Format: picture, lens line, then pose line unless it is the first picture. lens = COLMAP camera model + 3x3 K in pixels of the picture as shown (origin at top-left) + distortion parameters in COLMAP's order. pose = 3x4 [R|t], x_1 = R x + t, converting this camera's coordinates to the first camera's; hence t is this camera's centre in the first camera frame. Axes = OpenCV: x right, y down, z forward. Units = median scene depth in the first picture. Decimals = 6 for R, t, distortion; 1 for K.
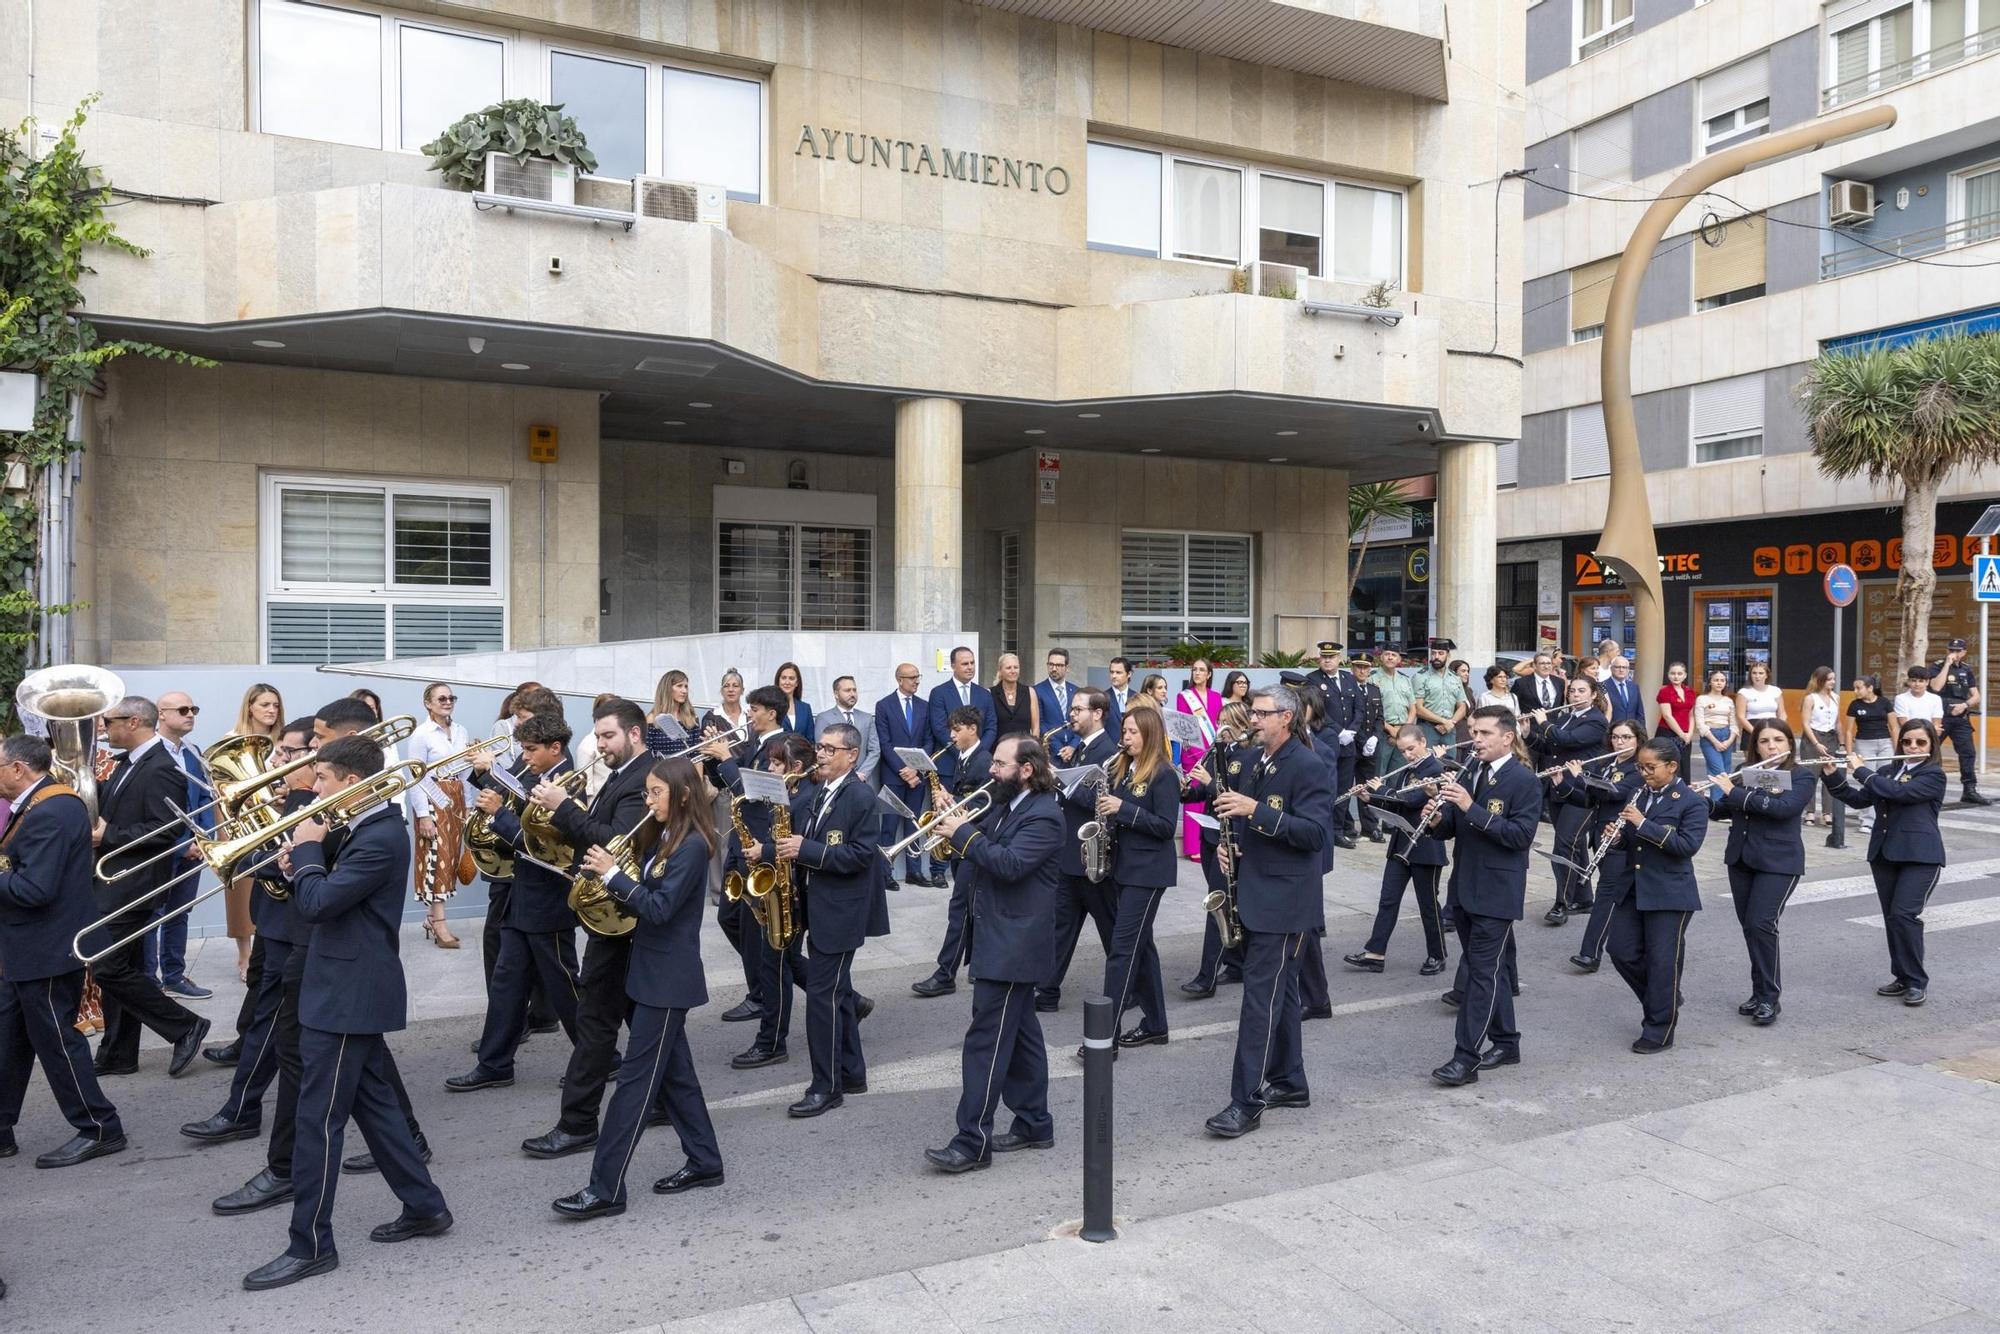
lens RADIAL K [[1406.1, 0, 992.2], [0, 1406.1, 668.1], [0, 0, 1]] dist [0.009430, 0.003318]
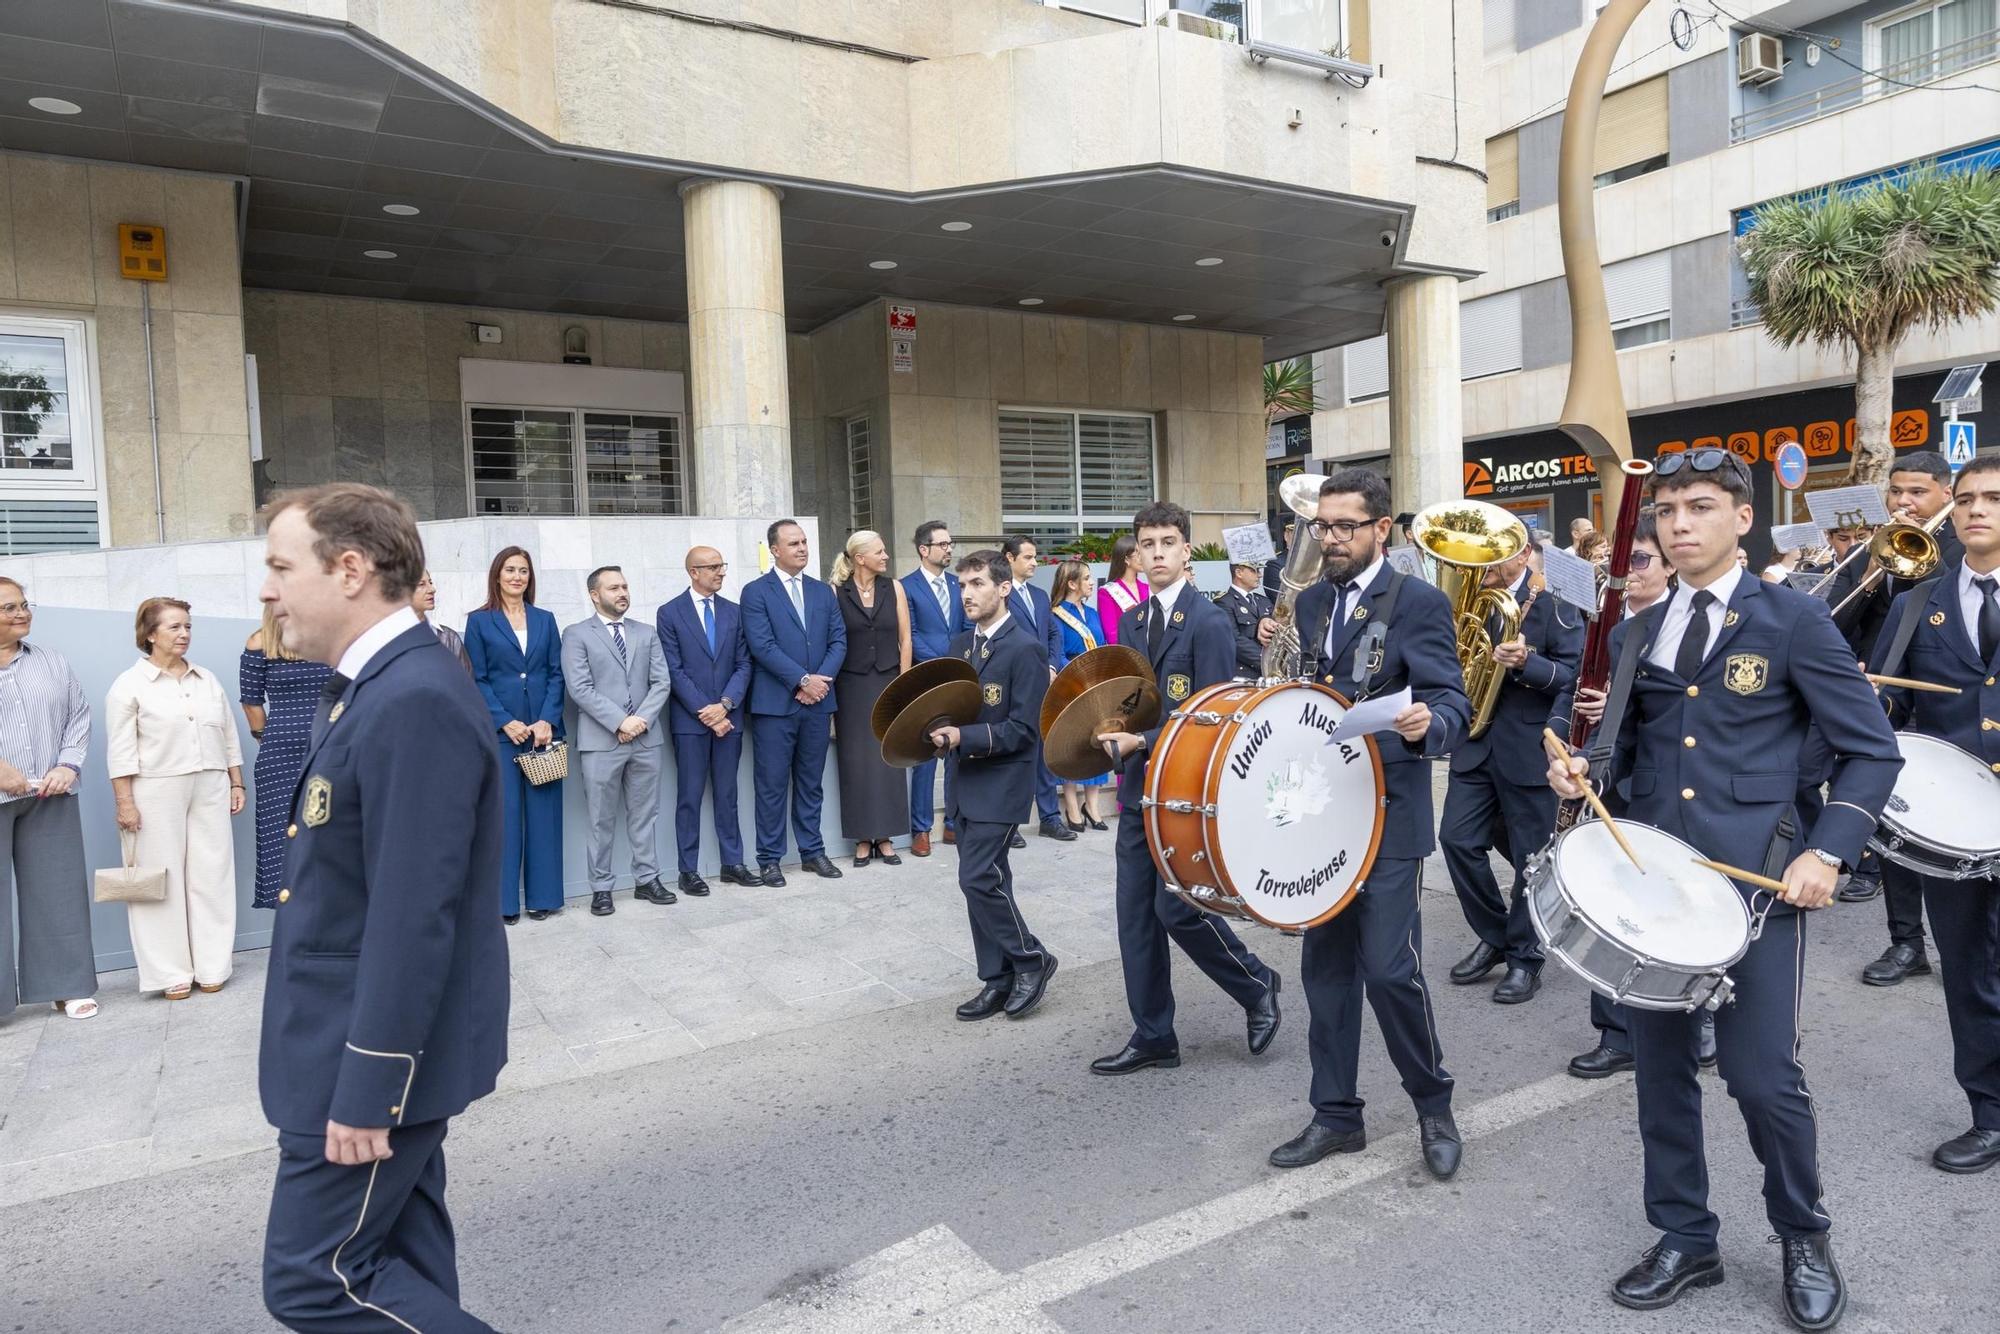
lens RADIAL K [[1333.9, 0, 995.2], [0, 1333.9, 672.1], [0, 0, 1]] dist [-0.003040, 0.007762]
pose [[0.993184, -0.046094, 0.107057, 0.002598], [0.042716, 0.998521, 0.033632, 0.023099], [-0.108449, -0.028830, 0.993684, 0.217913]]
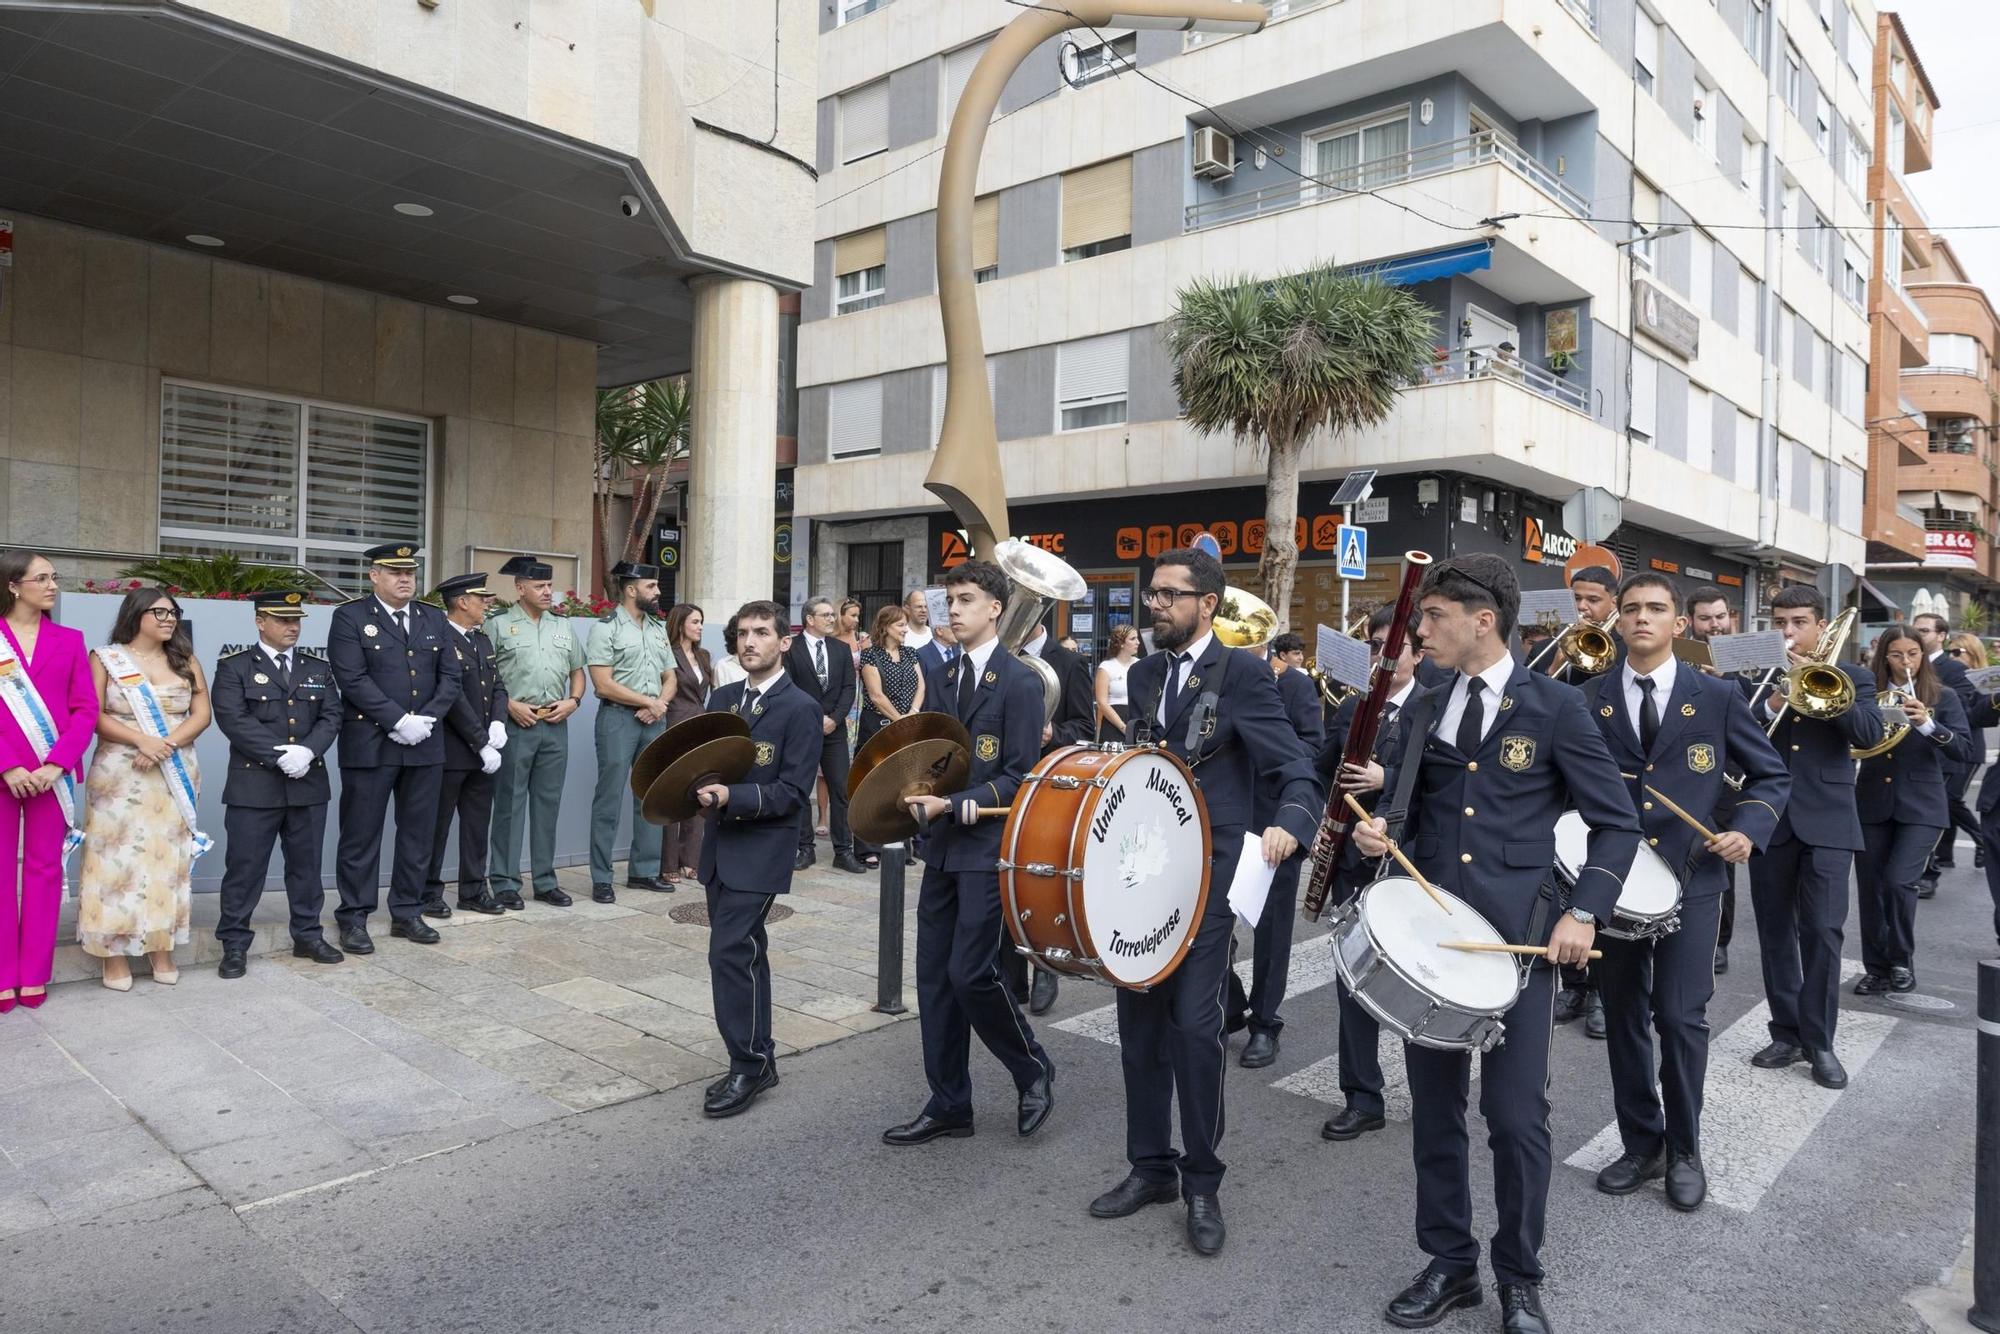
lens RADIAL K [[1333.9, 0, 989.9], [0, 1333.9, 663.6], [0, 0, 1]] dist [-0.003040, 0.007762]
pose [[0.920301, 0.017319, 0.390826, 0.171213], [-0.013364, 0.999828, -0.012837, 0.019094], [-0.390982, 0.006591, 0.920375, 0.317179]]
